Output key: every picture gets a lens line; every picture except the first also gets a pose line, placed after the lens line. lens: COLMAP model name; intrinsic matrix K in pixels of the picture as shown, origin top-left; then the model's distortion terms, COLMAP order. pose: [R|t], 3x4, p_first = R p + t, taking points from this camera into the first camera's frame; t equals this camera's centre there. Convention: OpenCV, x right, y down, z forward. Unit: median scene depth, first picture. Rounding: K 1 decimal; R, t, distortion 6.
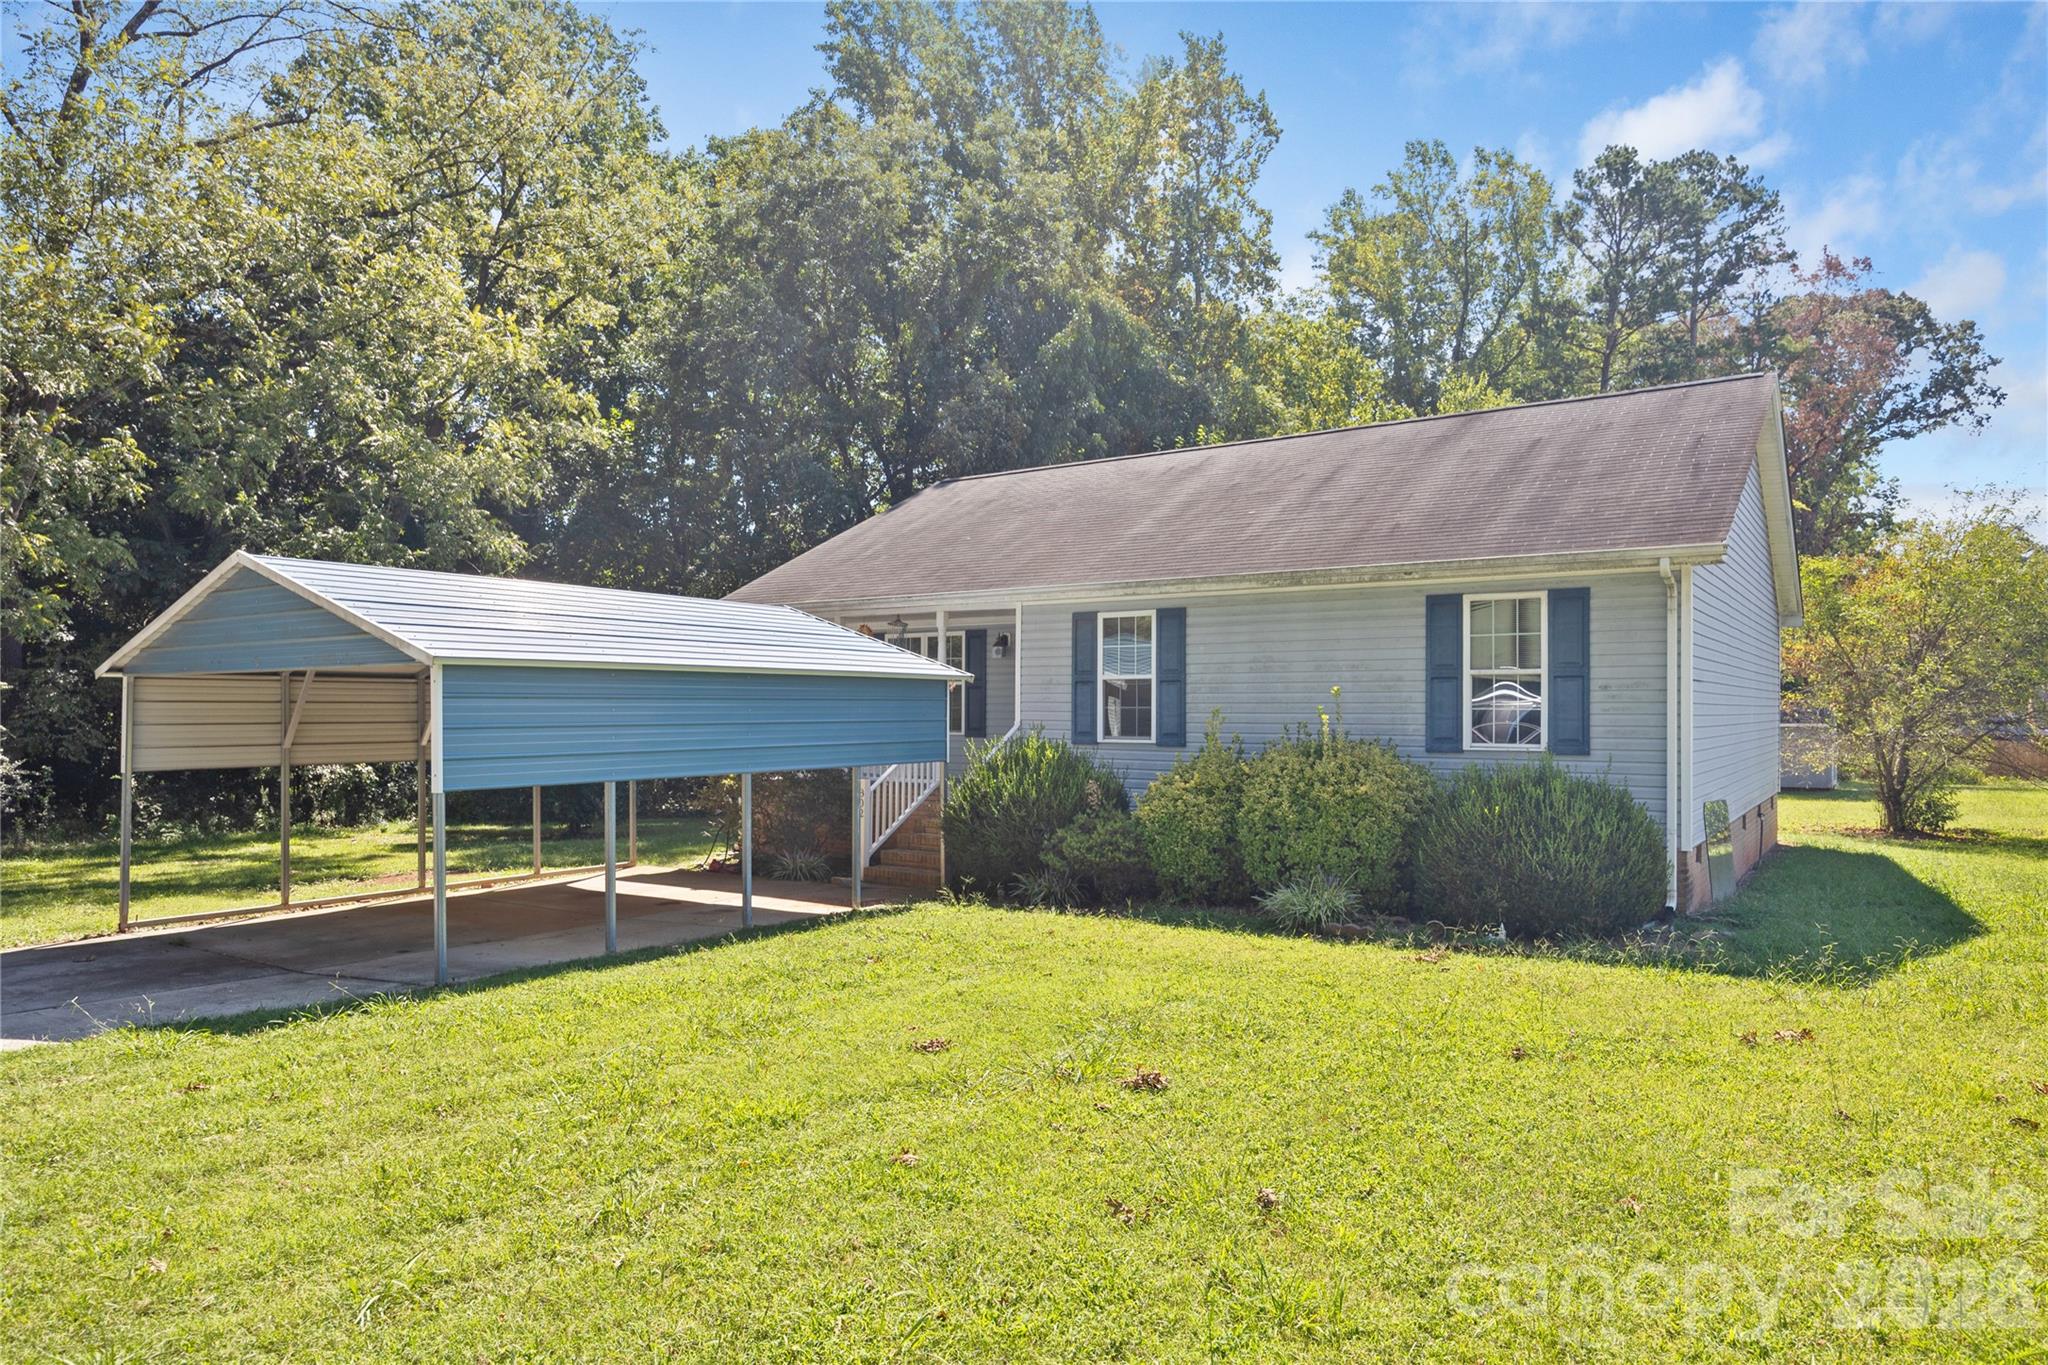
lens RADIAL K [[1287.5, 0, 1025.0], [0, 1287.5, 683.6], [0, 0, 1]] dist [0.006076, 0.001886]
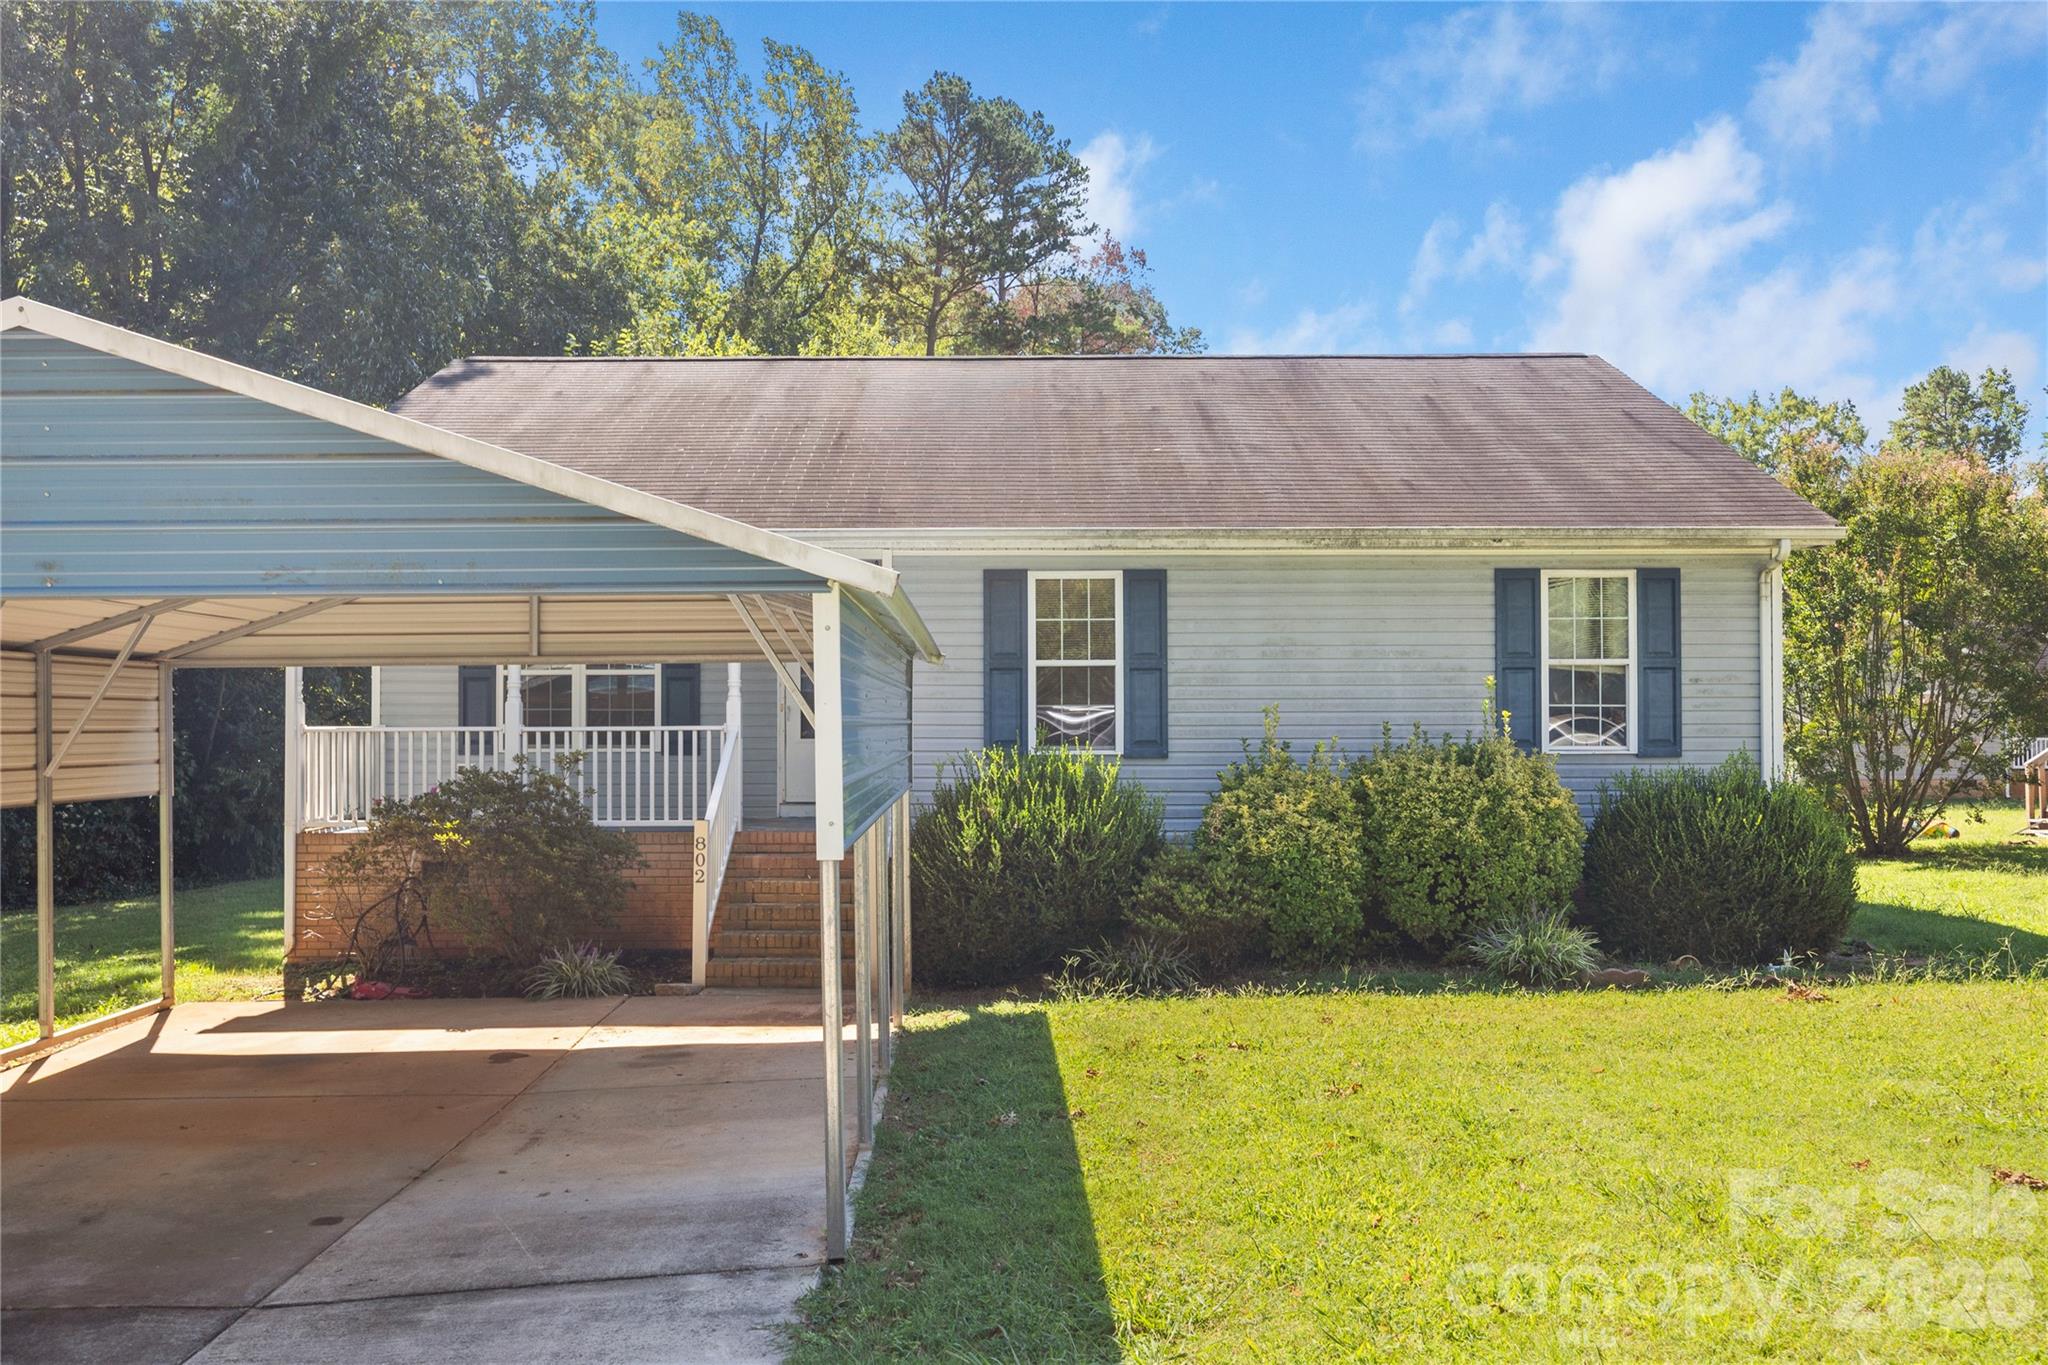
lens RADIAL K [[1627.9, 0, 1024.7], [0, 1627.9, 686.6], [0, 0, 1]] dist [0.003565, 0.002159]
pose [[0.814108, 0.010277, 0.580623, -0.492375], [-0.006425, 0.999942, -0.008691, 0.016763], [-0.580678, 0.003345, 0.814126, 0.295546]]
